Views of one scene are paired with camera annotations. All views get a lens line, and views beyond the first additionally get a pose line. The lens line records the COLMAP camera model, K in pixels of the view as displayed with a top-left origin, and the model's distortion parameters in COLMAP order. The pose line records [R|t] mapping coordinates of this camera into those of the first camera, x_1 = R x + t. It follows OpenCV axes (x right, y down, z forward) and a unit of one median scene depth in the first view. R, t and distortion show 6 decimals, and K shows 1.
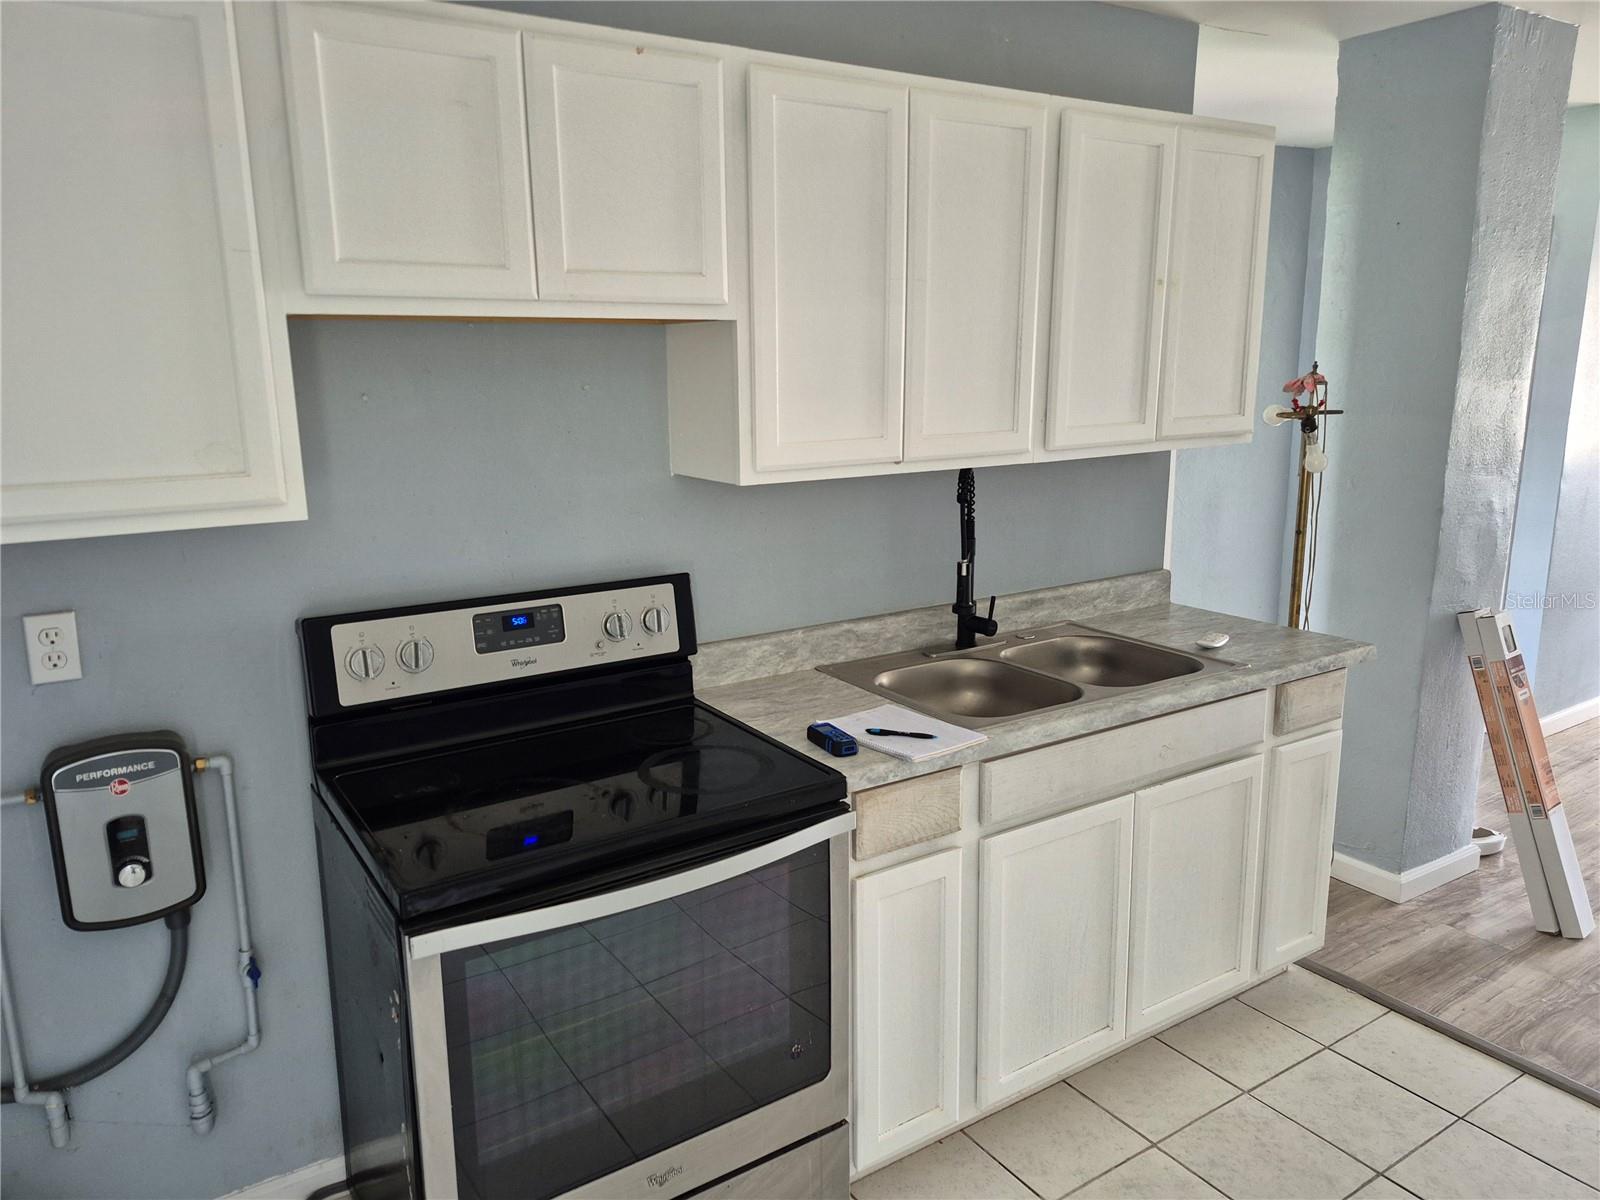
lens RADIAL K [[1127.3, 0, 789.5], [0, 1127.3, 593.6], [0, 0, 1]] dist [0.056333, -0.052162]
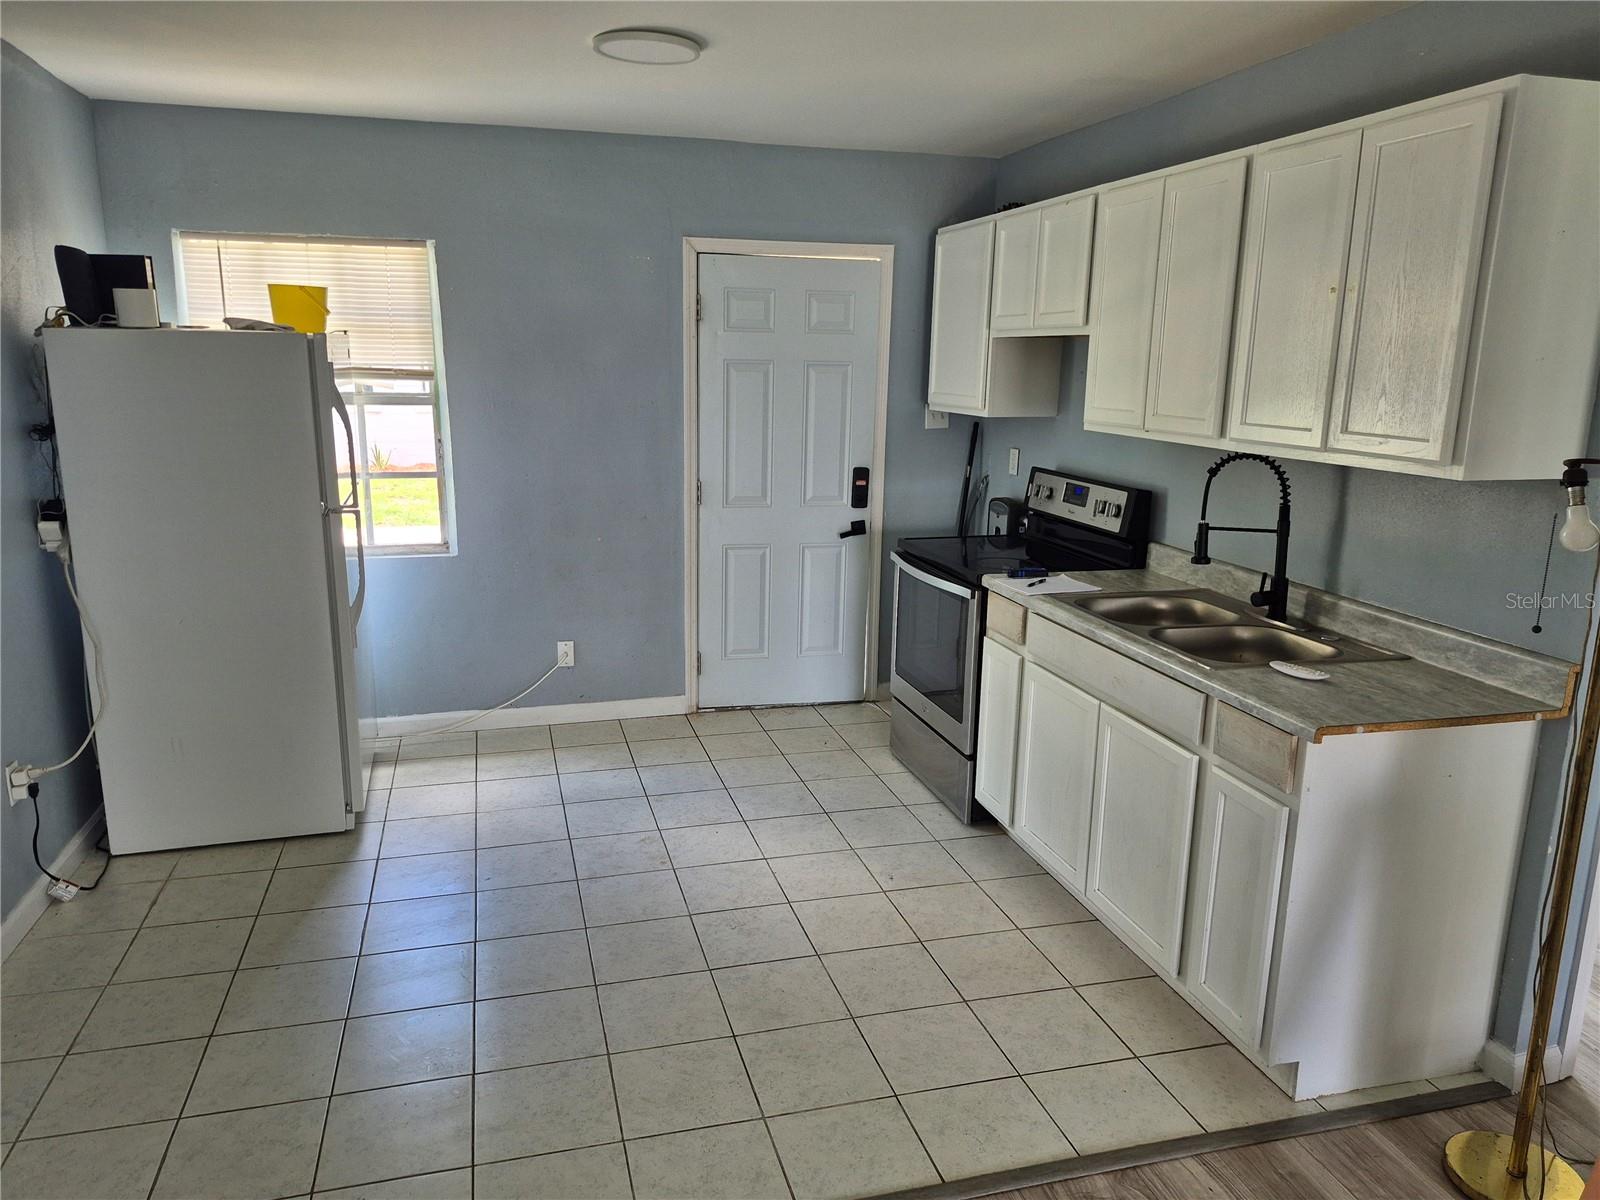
lens RADIAL K [[1127.3, 0, 785.6], [0, 1127.3, 612.4], [0, 0, 1]] dist [0.056333, -0.052162]
pose [[-0.316701, 0.220619, -0.922512, 1.383889], [-0.205041, 0.933656, 0.293675, -0.195791], [0.926099, 0.282159, -0.250454, 0.840327]]
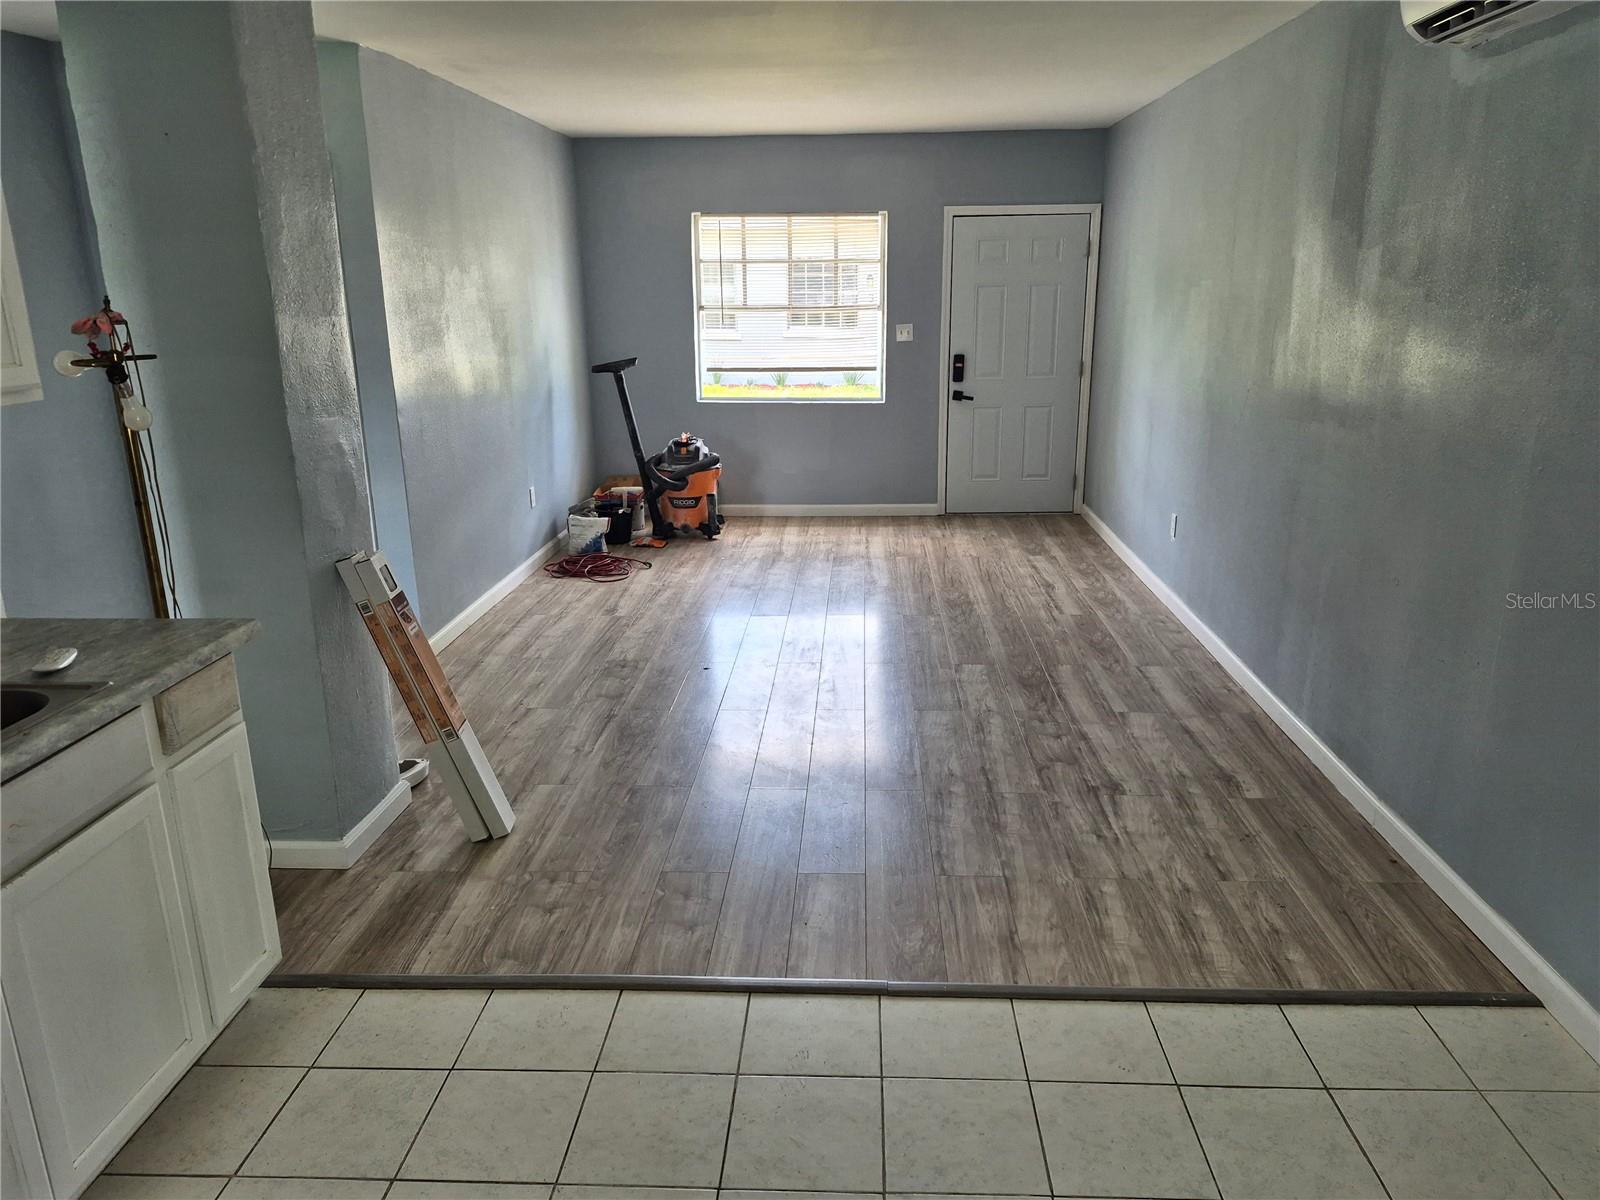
lens RADIAL K [[1127.3, 0, 821.4], [0, 1127.3, 608.1], [0, 0, 1]] dist [0.056333, -0.052162]
pose [[0.581341, -0.217581, 0.784029, 0.075141], [0.167683, 0.974936, 0.146228, -0.020335], [-0.796194, 0.046460, 0.603255, 0.115129]]
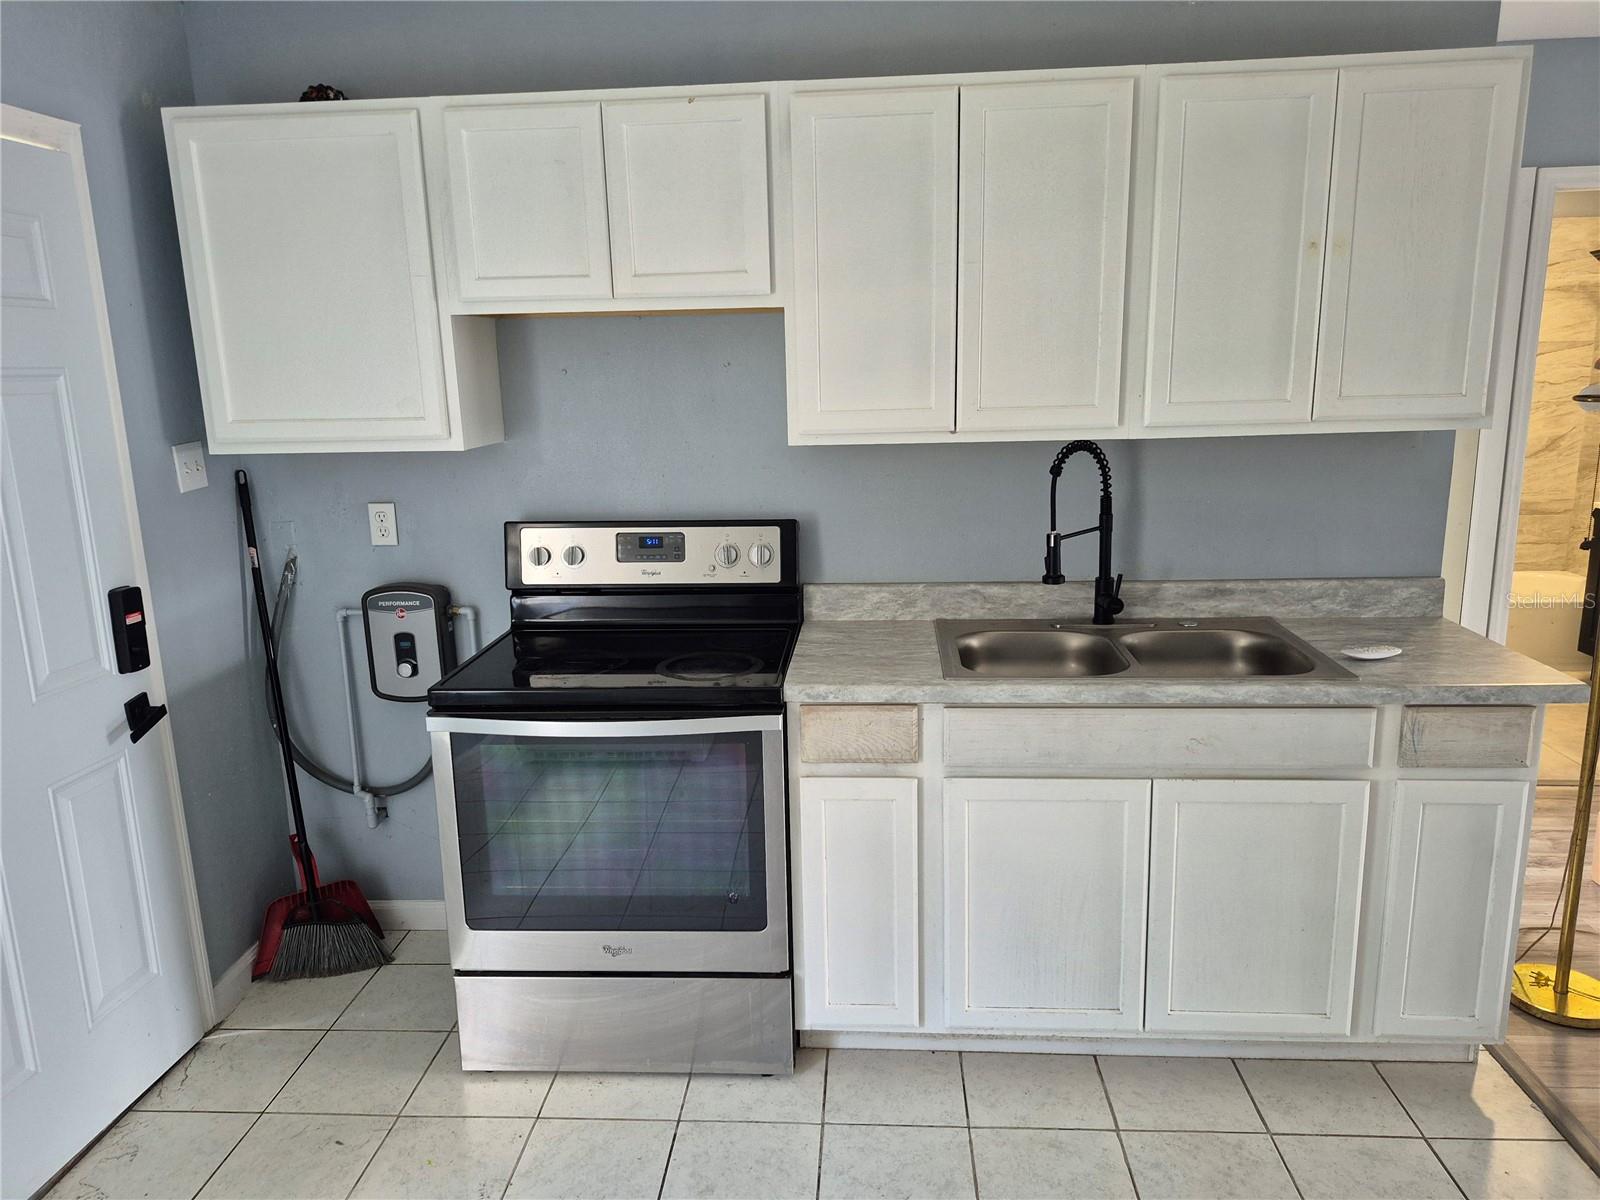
lens RADIAL K [[1127.3, 0, 801.9], [0, 1127.3, 614.5], [0, 0, 1]] dist [0.056333, -0.052162]
pose [[0.798327, 0.125755, -0.588948, 0.543326], [-0.108586, 0.991984, 0.064623, 0.003235], [0.592353, 0.012361, 0.805583, 0.028284]]
